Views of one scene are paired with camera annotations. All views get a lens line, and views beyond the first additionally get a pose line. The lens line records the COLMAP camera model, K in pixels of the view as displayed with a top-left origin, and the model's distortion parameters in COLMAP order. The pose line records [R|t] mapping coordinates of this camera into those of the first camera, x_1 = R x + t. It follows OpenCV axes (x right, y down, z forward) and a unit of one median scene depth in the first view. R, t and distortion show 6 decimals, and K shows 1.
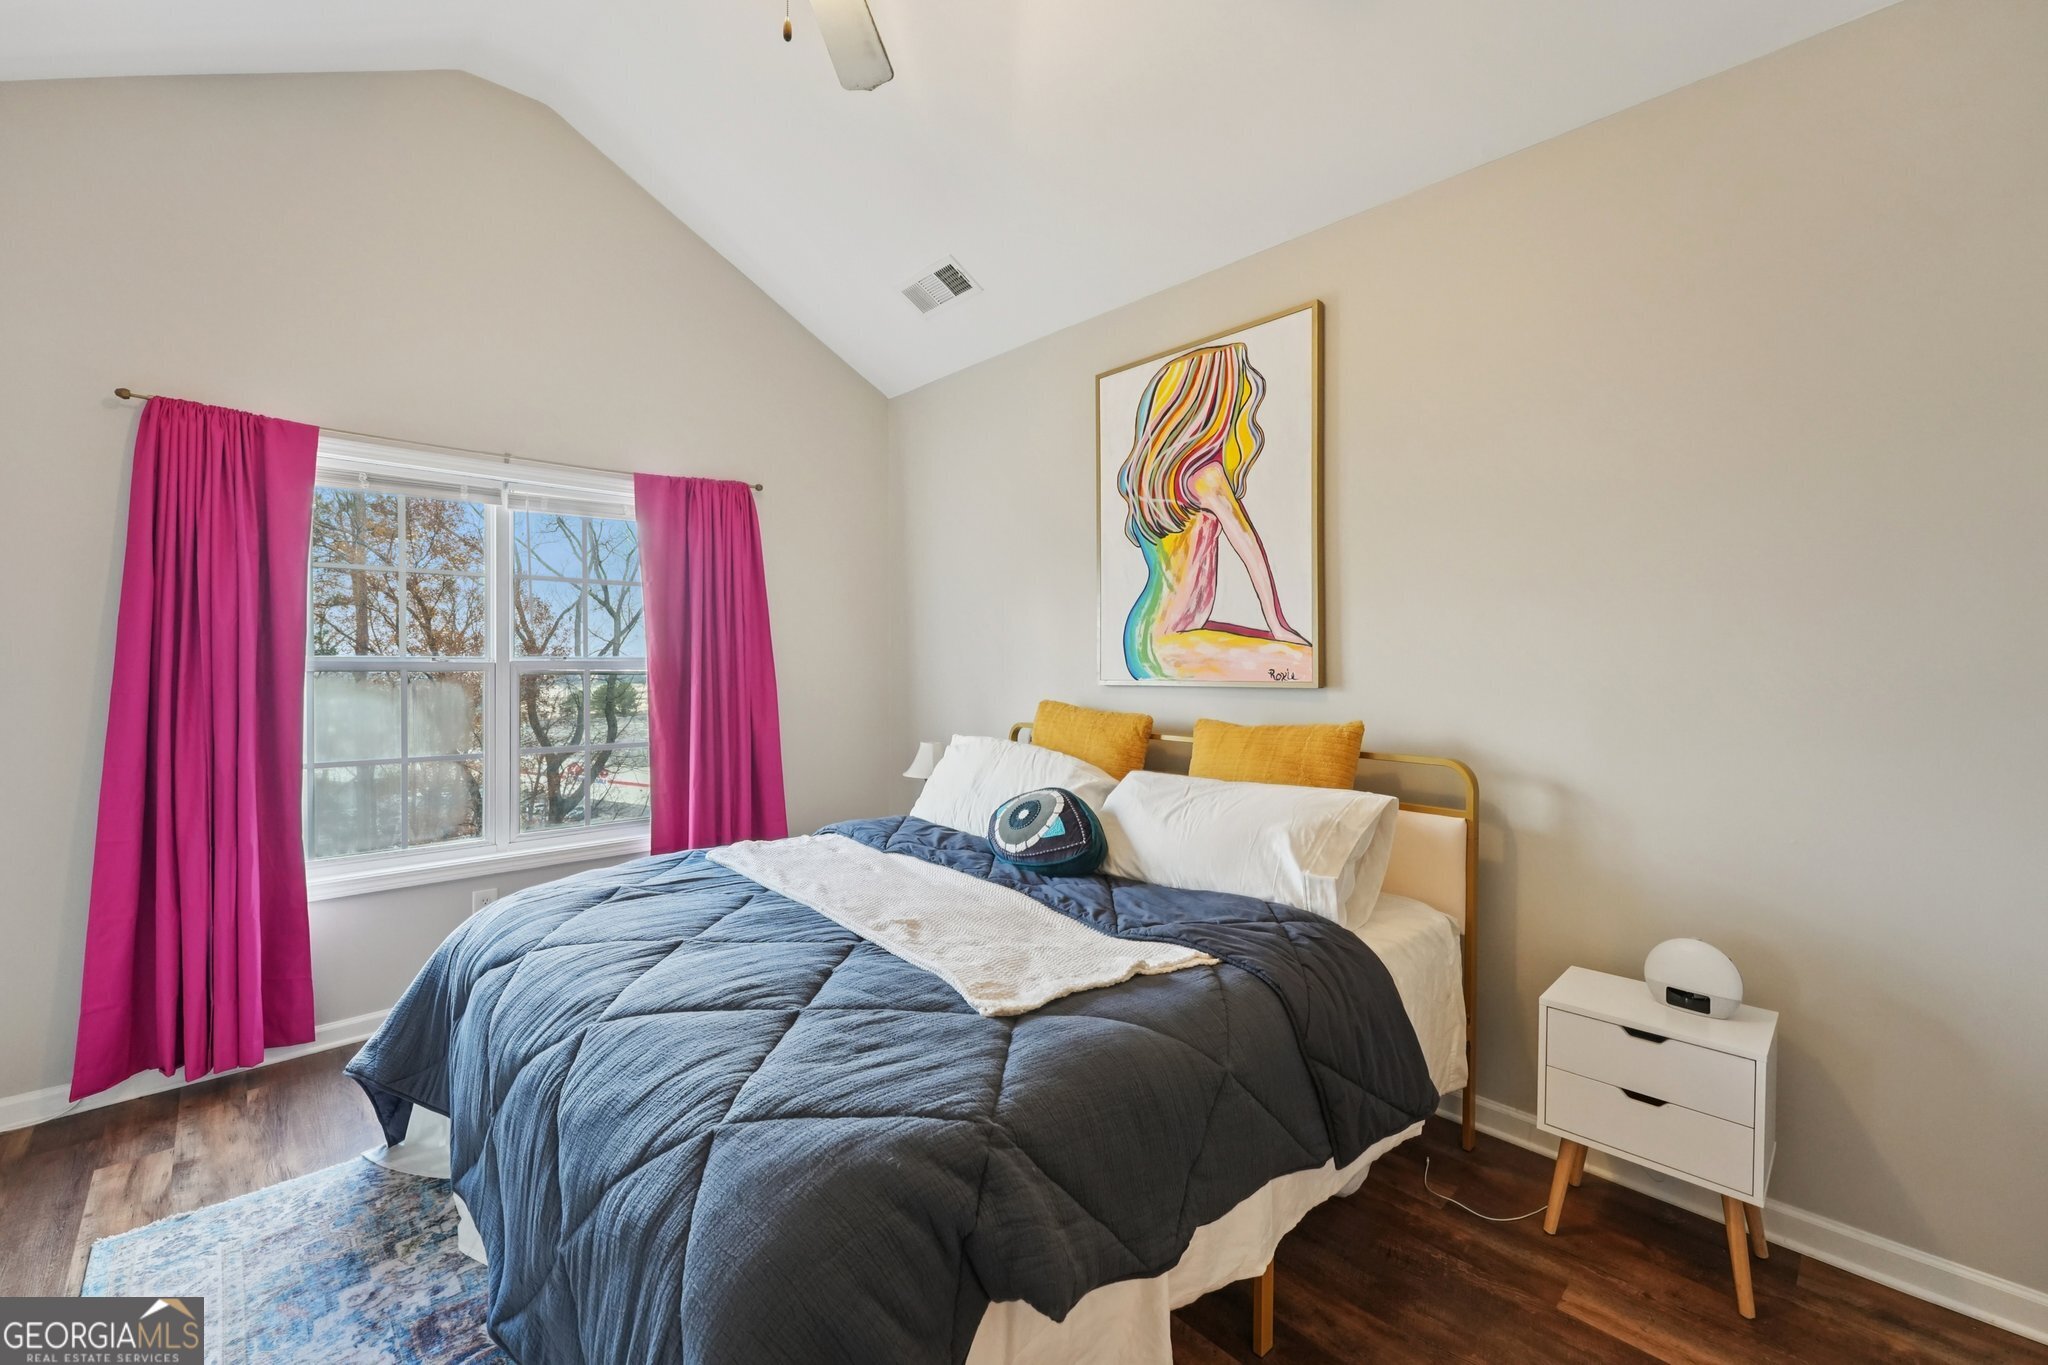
lens RADIAL K [[815.0, 0, 1020.8], [0, 815.0, 680.7], [0, 0, 1]] dist [0.001915, 0.000190]
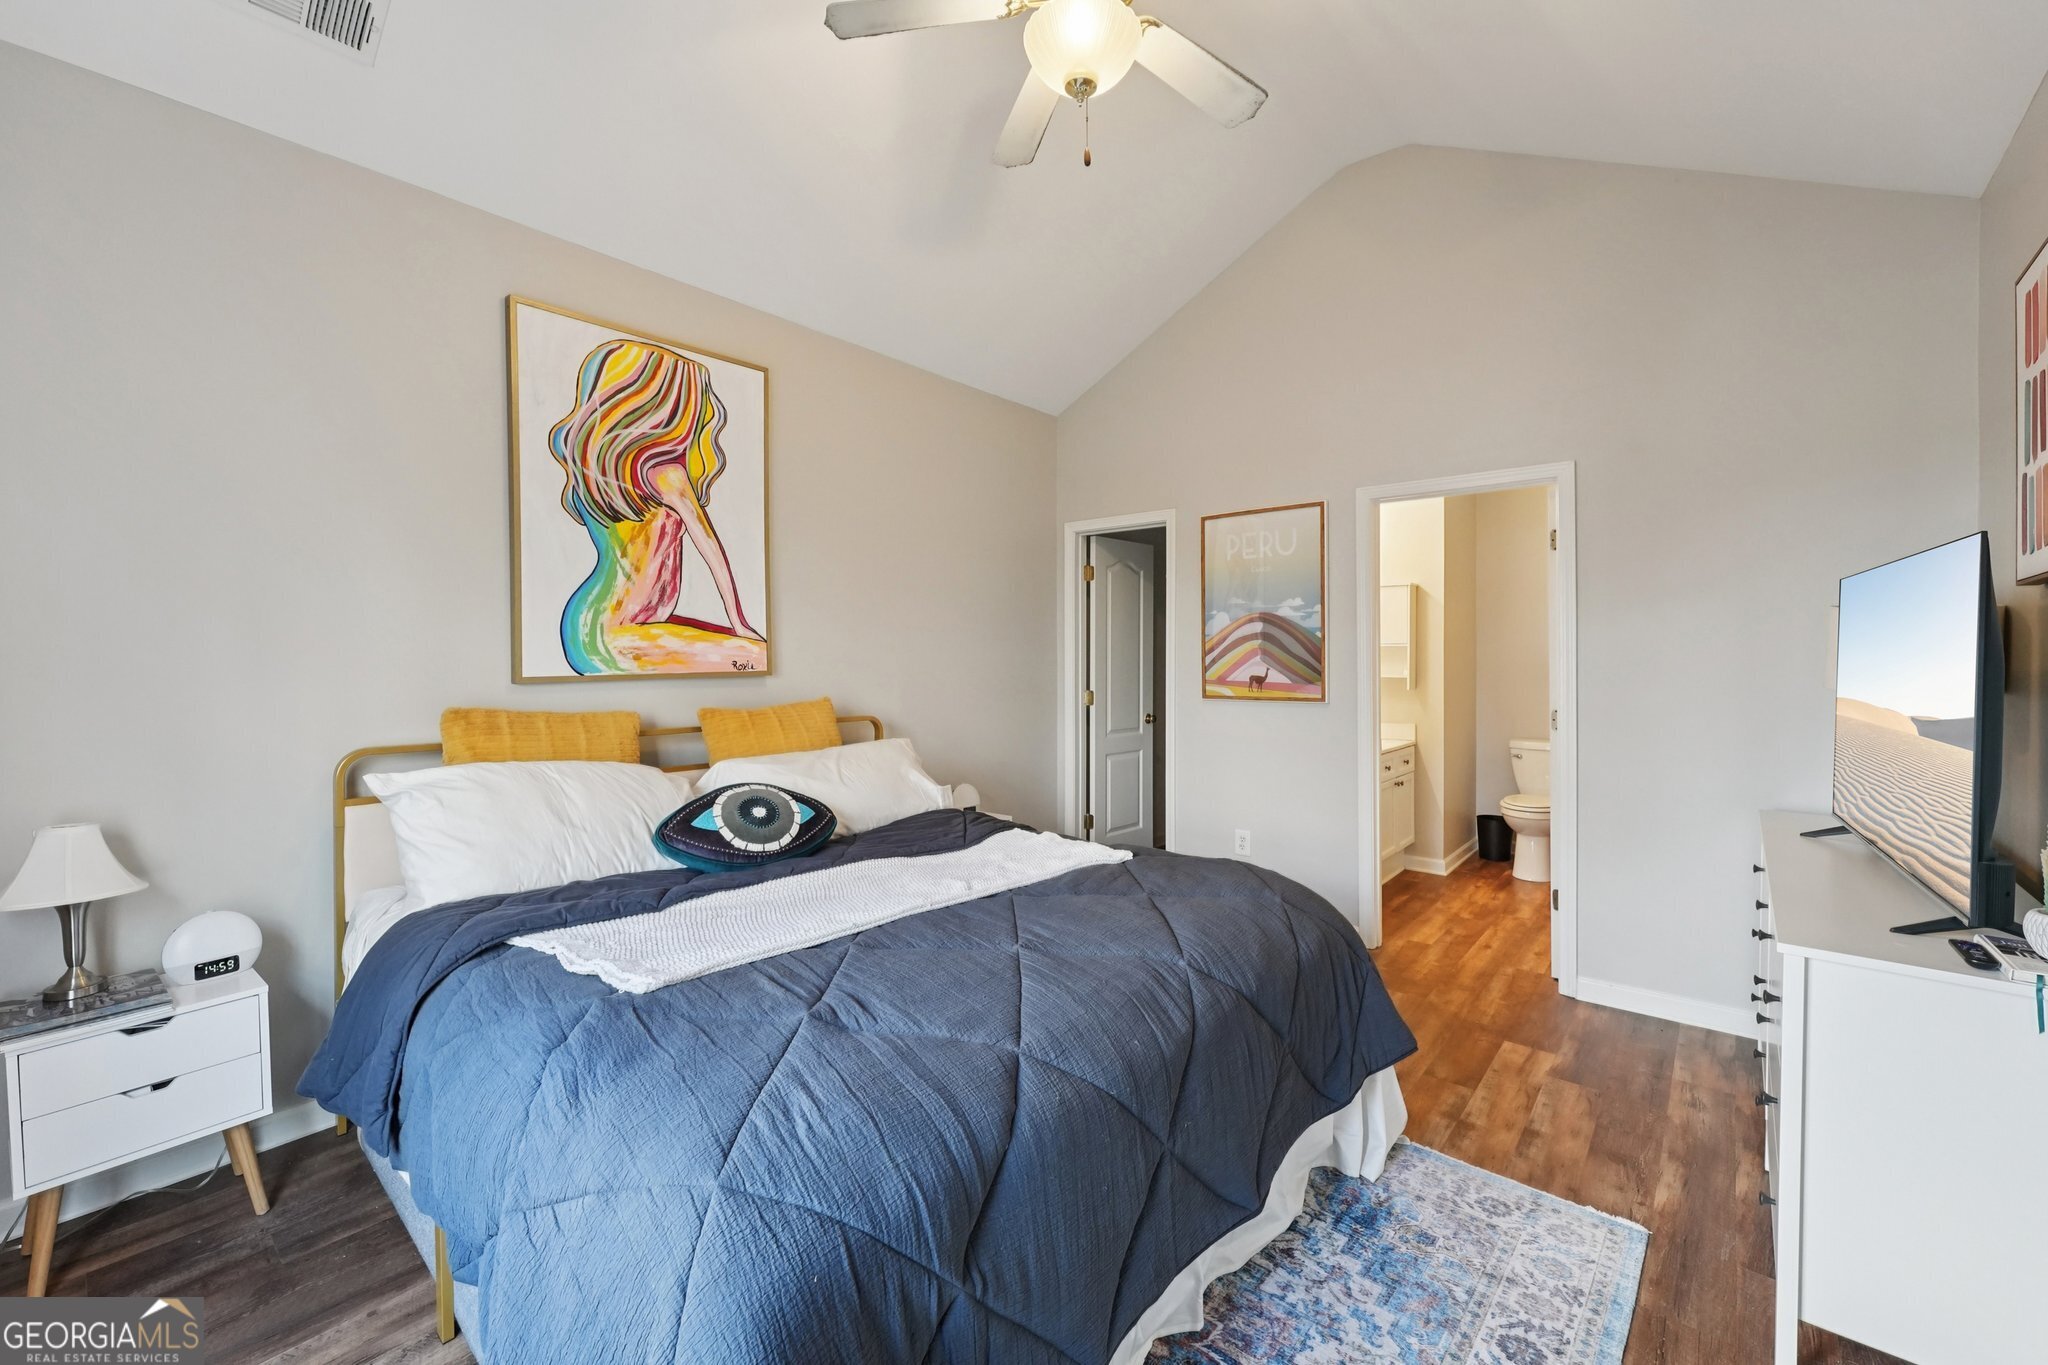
lens RADIAL K [[815.0, 0, 1020.0], [0, 815.0, 665.7], [0, 0, 1]] dist [0.001915, 0.000190]
pose [[-0.087870, -0.018951, 0.995952, -0.834748], [0.017772, 0.999630, 0.020589, -0.022293], [-0.995973, 0.019509, -0.087501, 0.647903]]
